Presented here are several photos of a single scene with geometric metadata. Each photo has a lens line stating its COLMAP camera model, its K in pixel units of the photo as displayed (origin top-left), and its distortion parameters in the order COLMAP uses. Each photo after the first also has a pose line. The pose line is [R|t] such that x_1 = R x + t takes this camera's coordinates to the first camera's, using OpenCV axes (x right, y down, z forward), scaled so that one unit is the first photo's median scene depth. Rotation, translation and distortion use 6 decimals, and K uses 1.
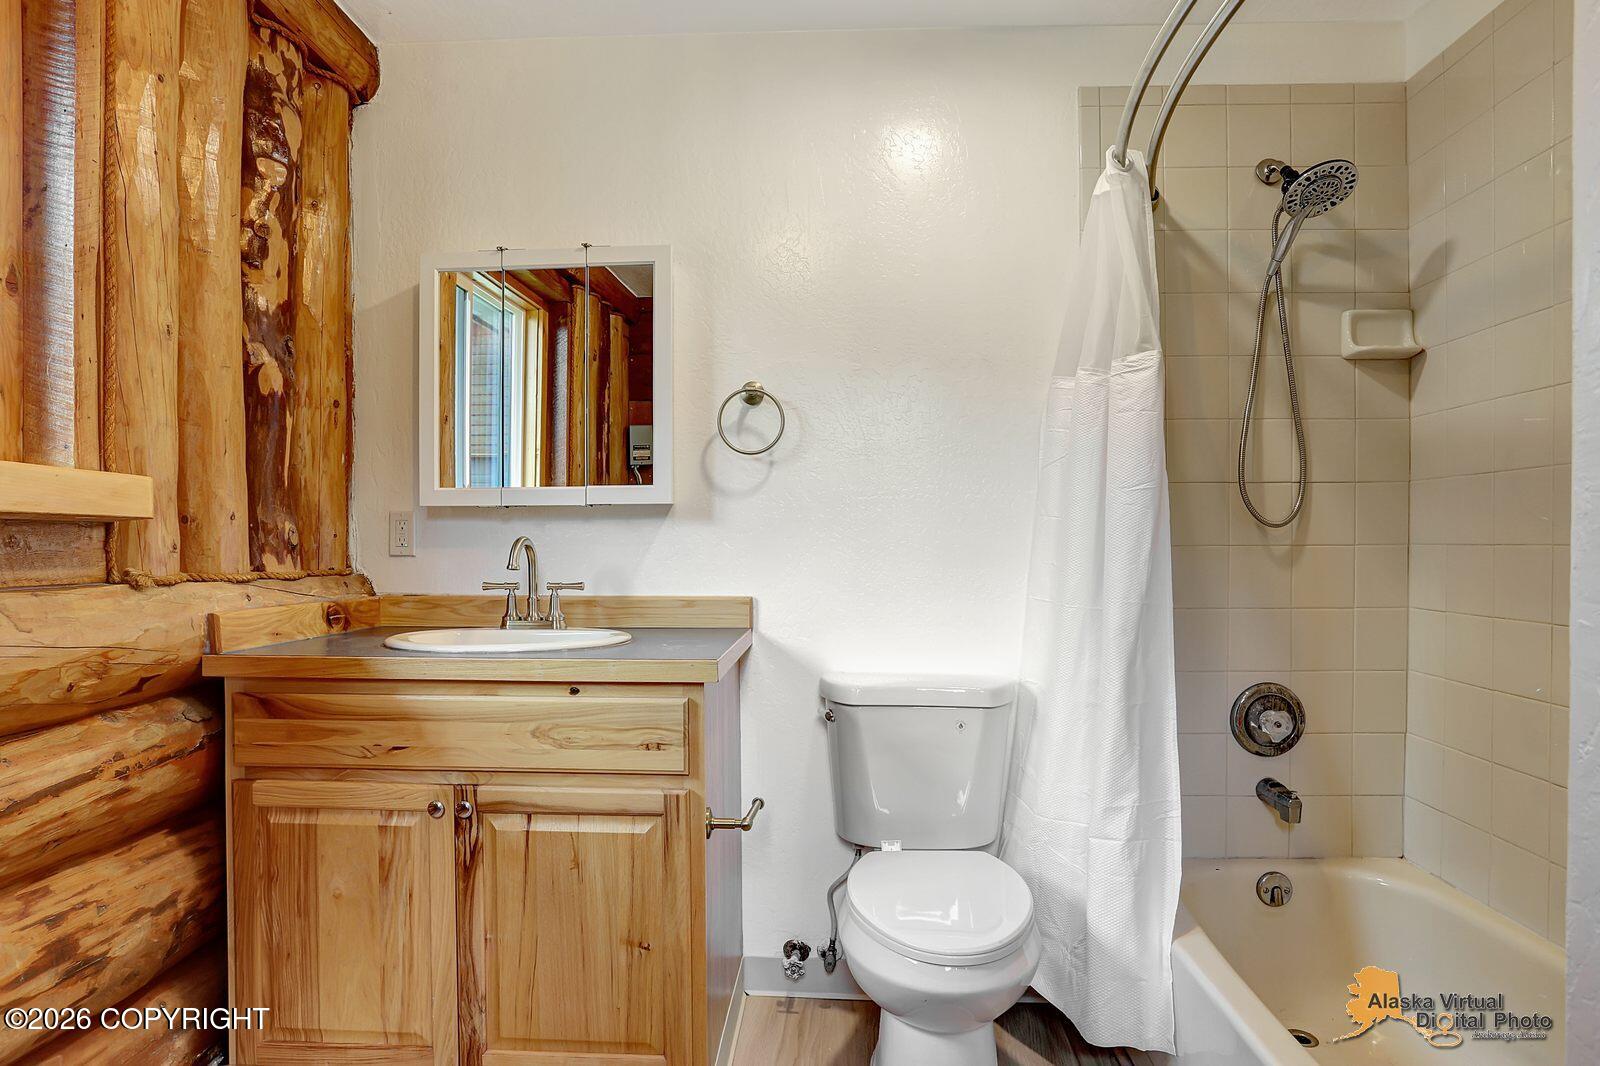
lens RADIAL K [[935.3, 0, 800.0], [0, 935.3, 533.0], [0, 0, 1]] dist [-0.004295, 0.050418]
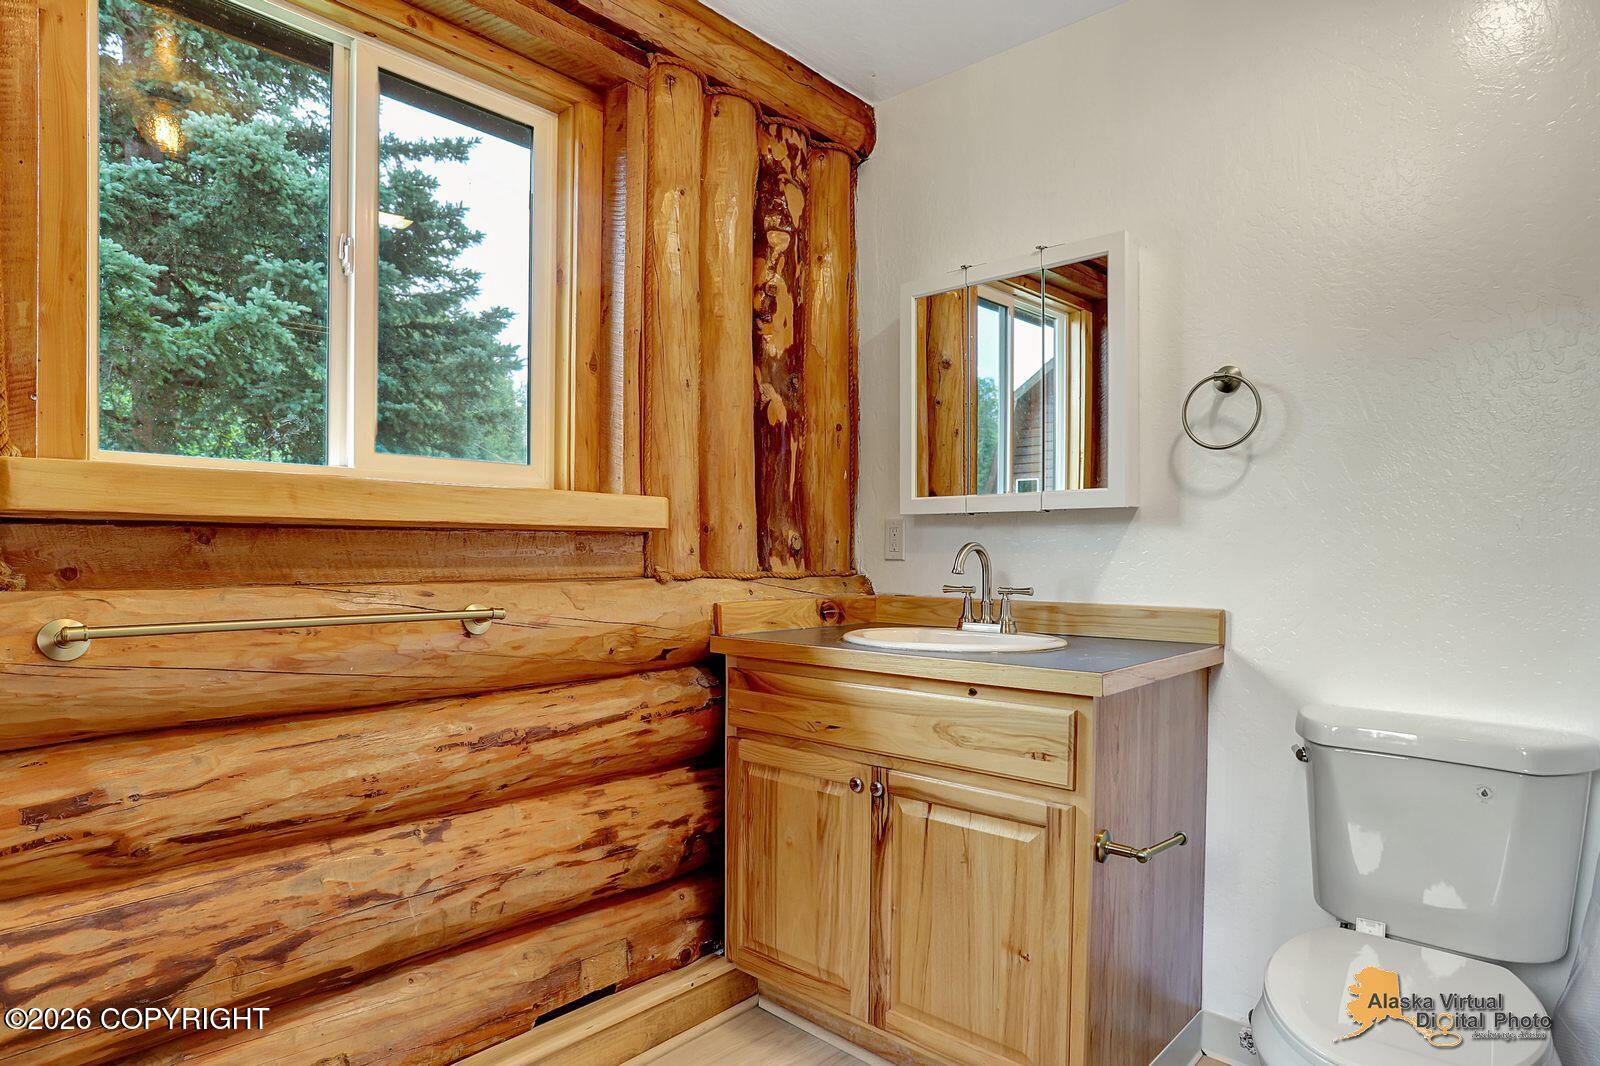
lens RADIAL K [[948.1, 0, 800.5], [0, 948.1, 551.6], [0, 0, 1]] dist [-0.000975, 0.053214]
pose [[0.790697, 0.004434, -0.612191, 0.250255], [0.004012, 0.999915, 0.012425, 0.000526], [0.612194, -0.012281, 0.790612, 0.062311]]
